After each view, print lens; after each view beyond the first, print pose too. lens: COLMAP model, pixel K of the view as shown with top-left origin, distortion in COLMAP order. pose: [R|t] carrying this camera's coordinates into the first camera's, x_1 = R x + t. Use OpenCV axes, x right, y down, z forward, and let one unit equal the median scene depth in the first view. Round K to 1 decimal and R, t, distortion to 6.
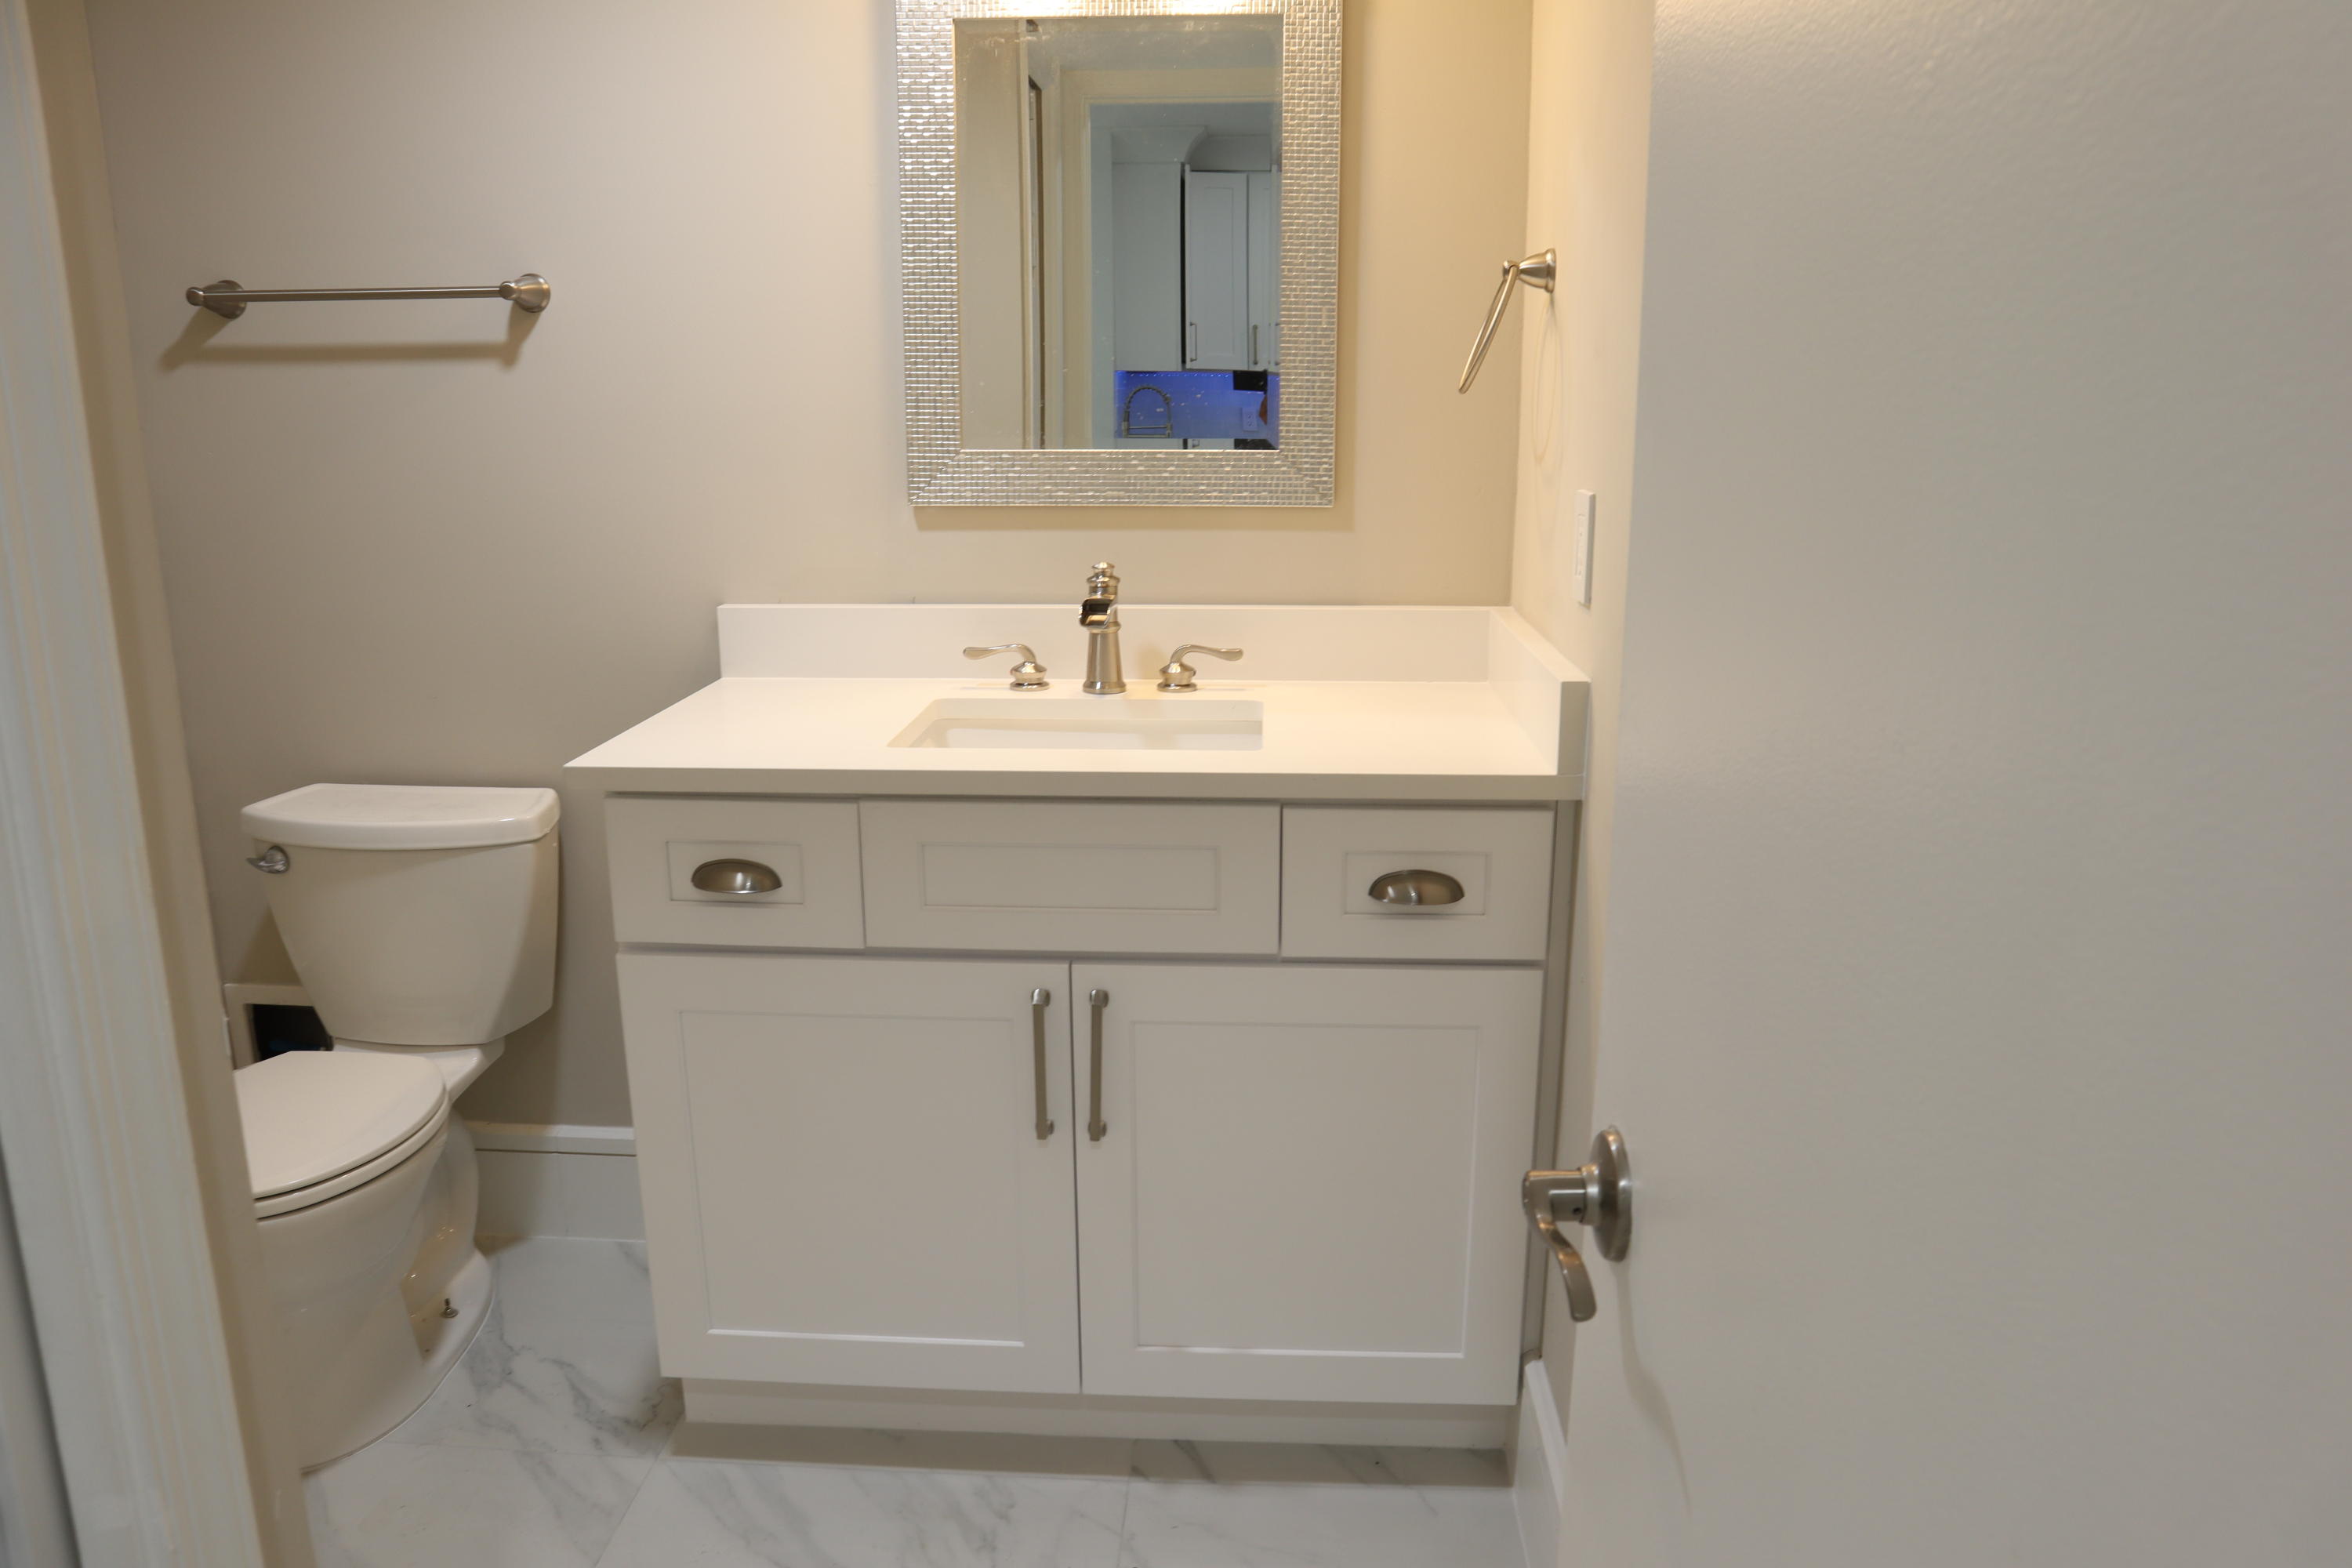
lens RADIAL K [[1648.0, 0, 1178.7], [0, 1648.0, 804.3], [0, 0, 1]] dist [-0.110586, 0.076470]
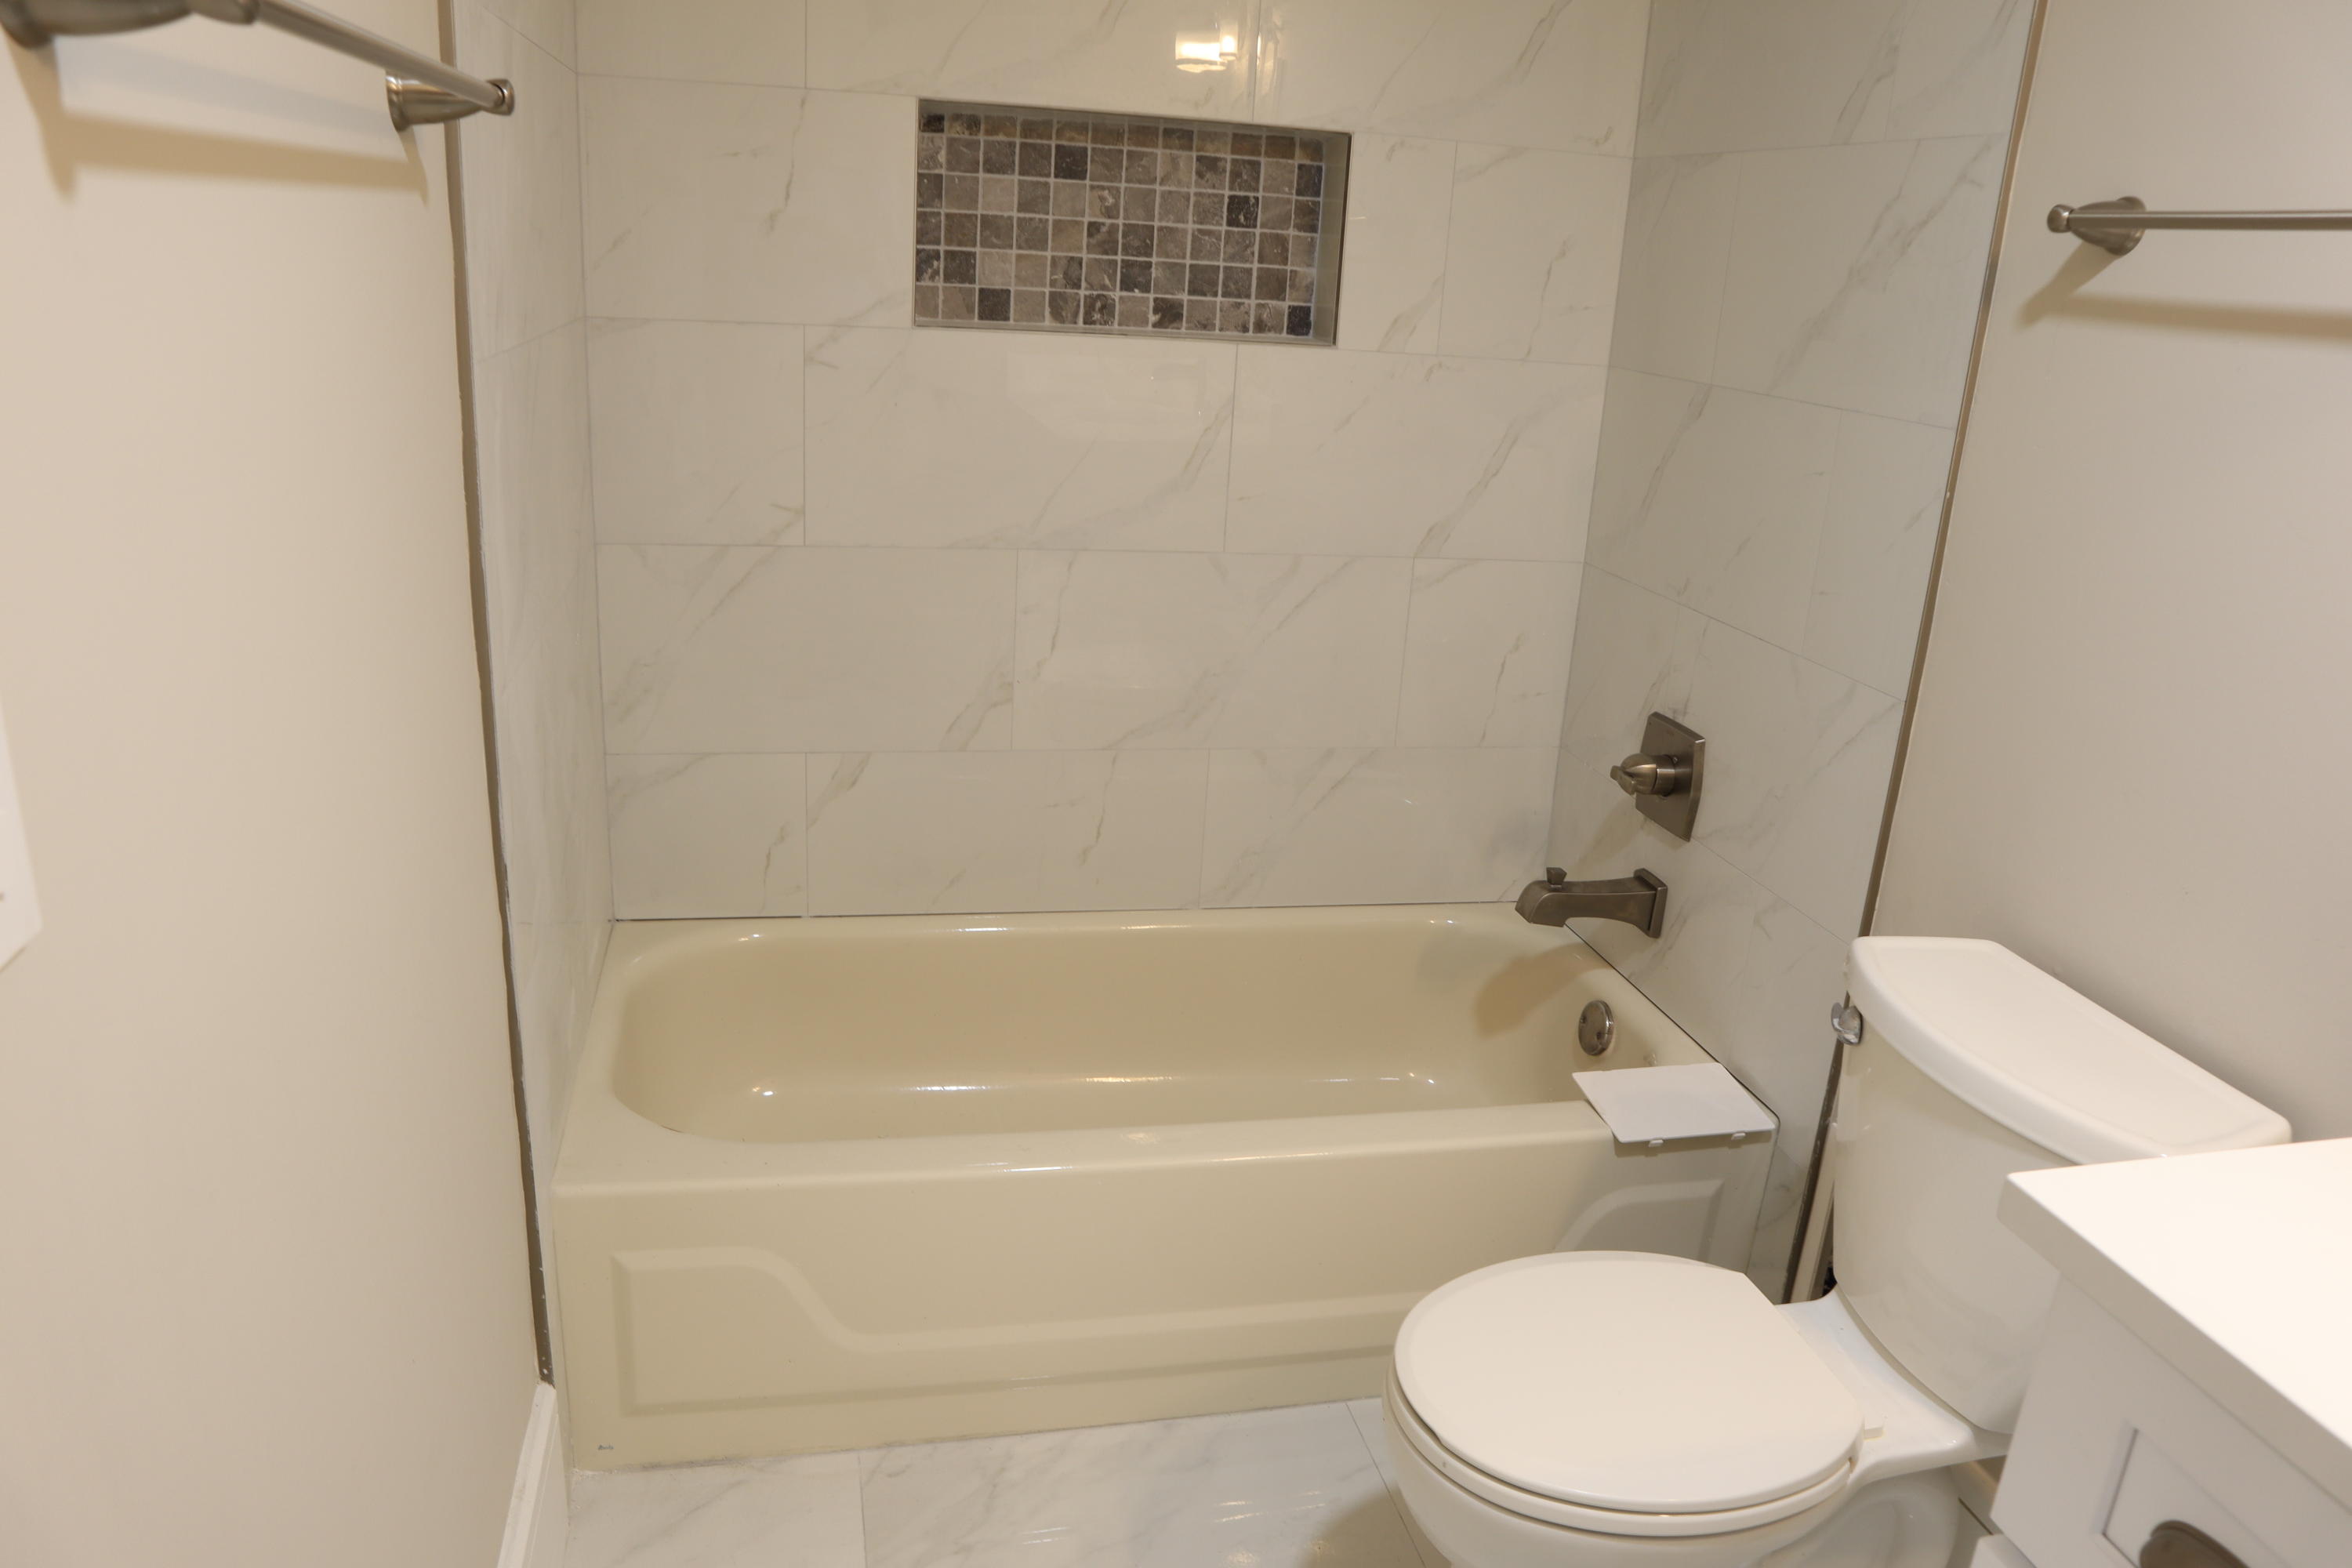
lens RADIAL K [[1649.2, 0, 1204.1], [0, 1649.2, 784.4], [0, 0, 1]] dist [-0.133379, 0.094725]
pose [[0.269036, 0.317373, -0.909337, -0.030194], [-0.288048, 0.927448, 0.238472, -0.152501], [0.919047, 0.197775, 0.340936, 0.482582]]
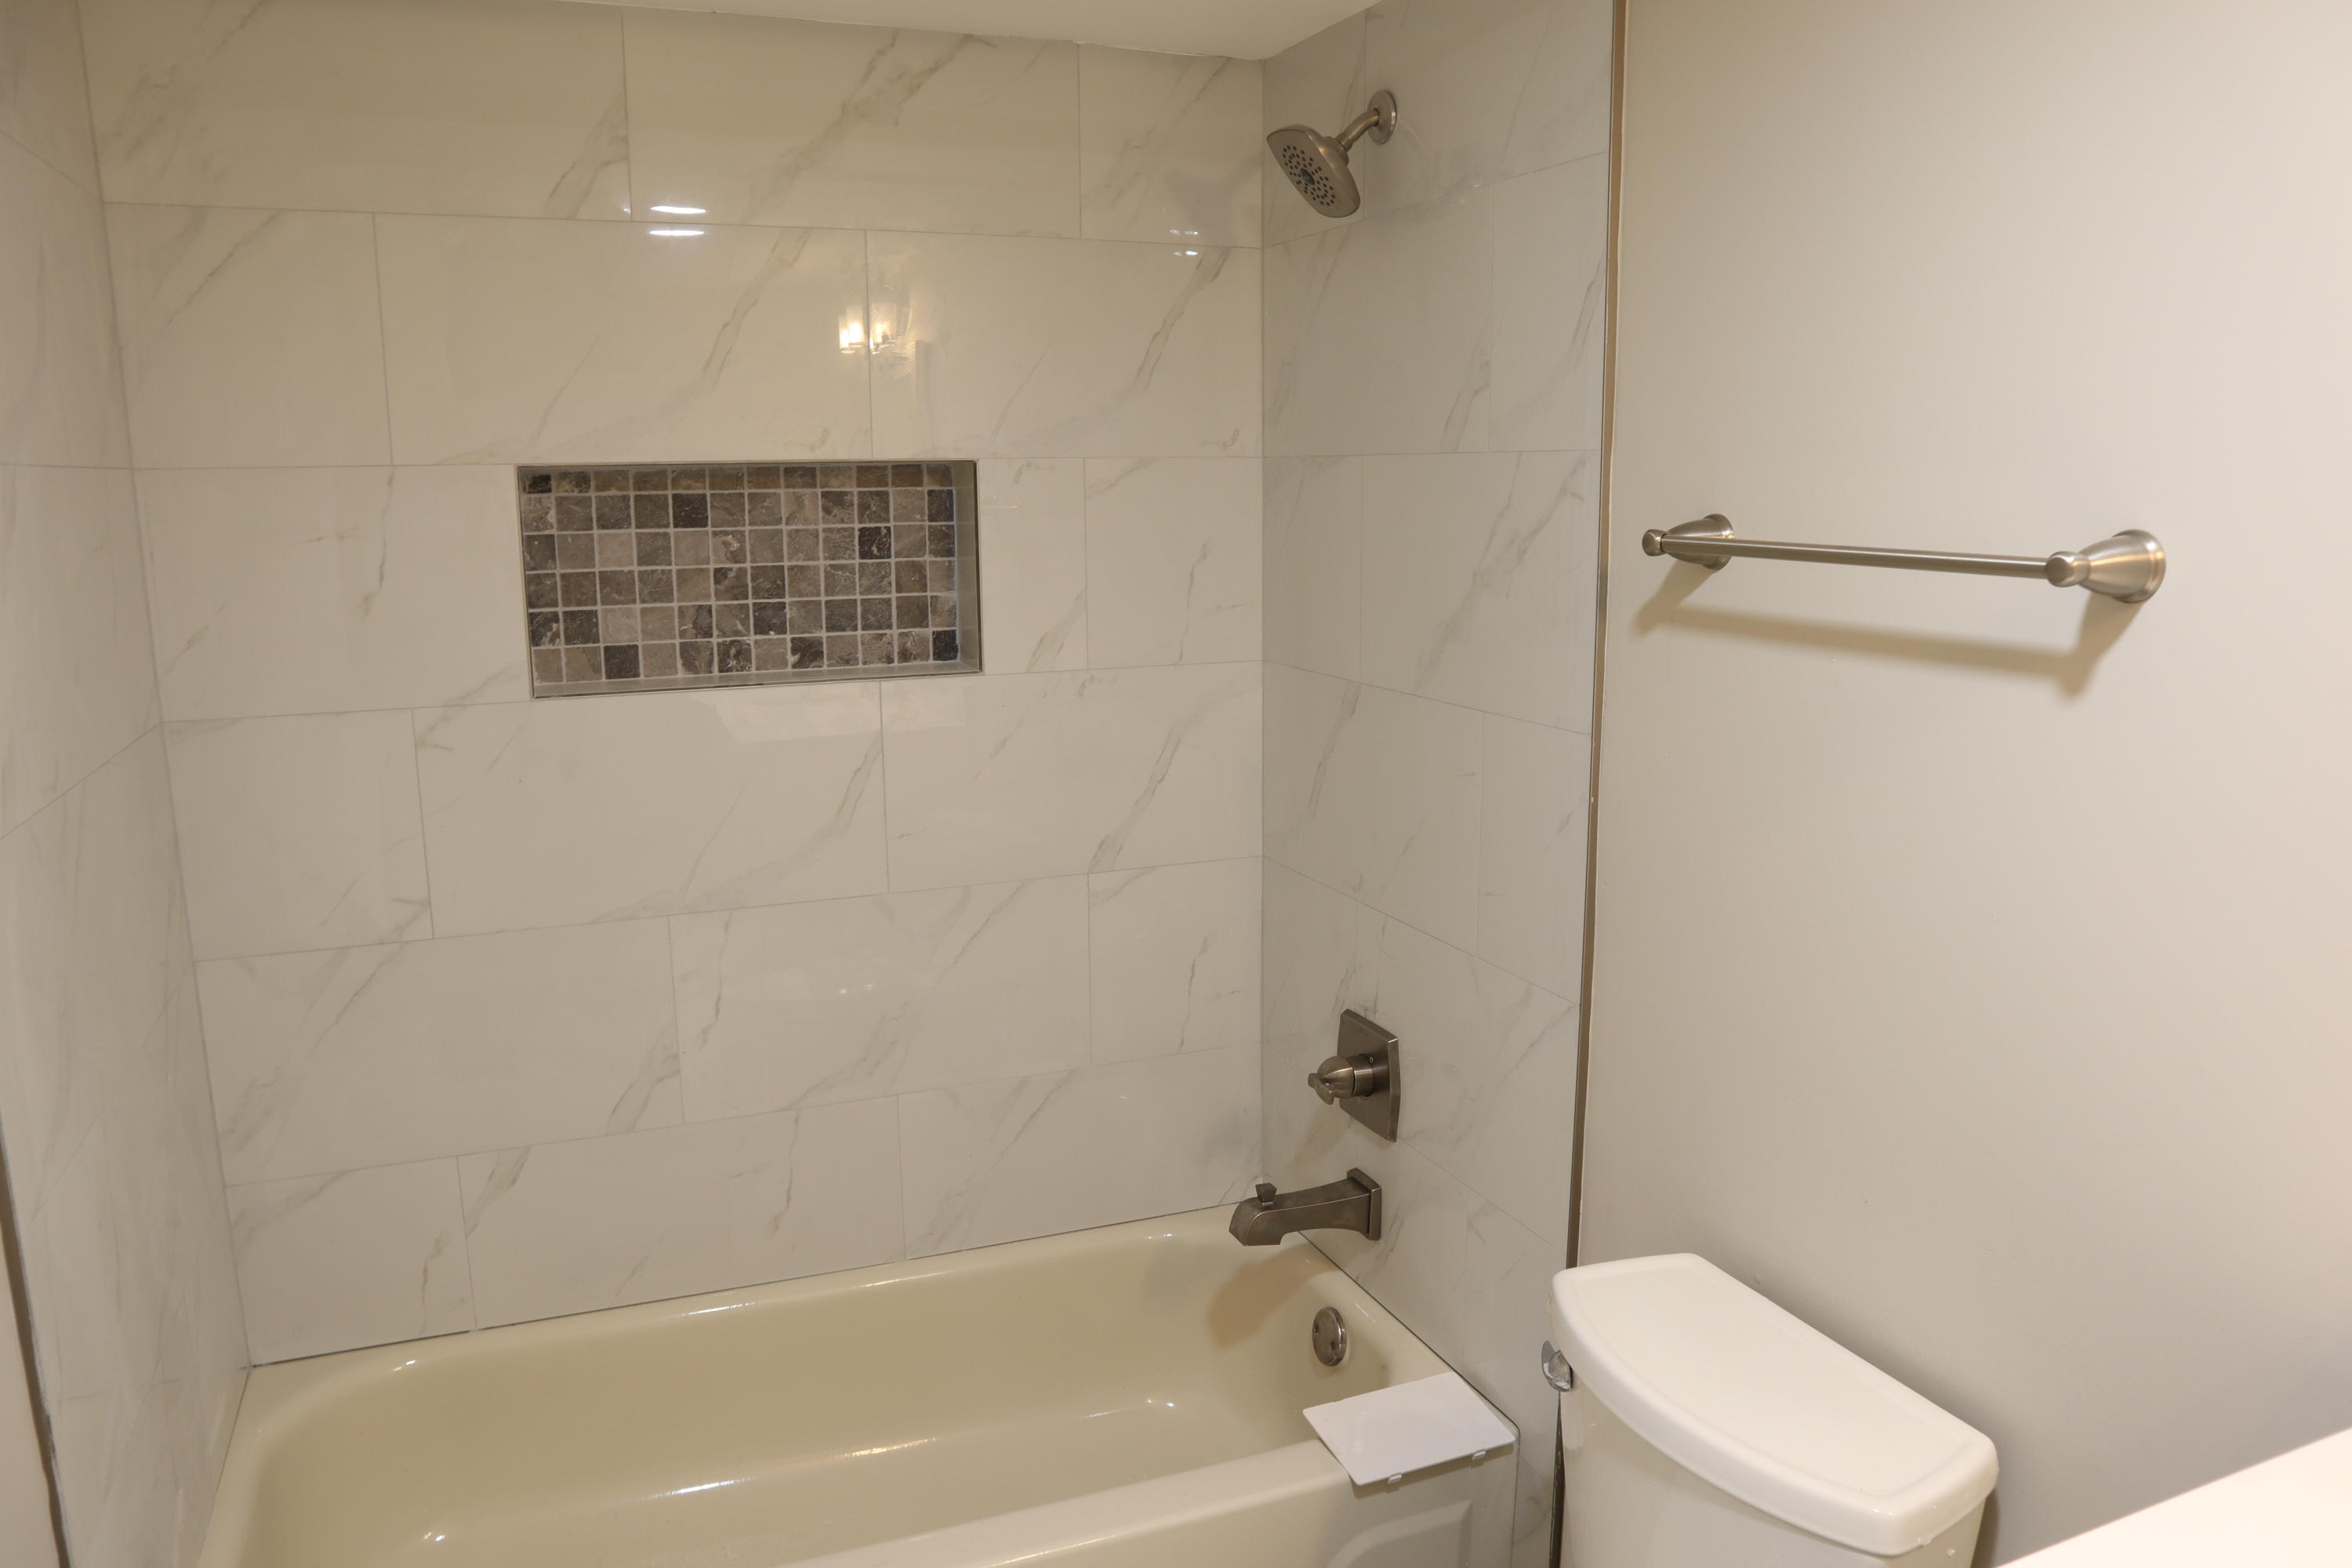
lens RADIAL K [[1649.2, 0, 1204.1], [0, 1649.2, 784.4], [0, 0, 1]] dist [-0.133379, 0.094725]
pose [[0.433707, 0.165747, -0.885678, -0.066445], [-0.209439, 0.974558, 0.079820, -0.232321], [0.876375, 0.150877, 0.457387, 0.523983]]
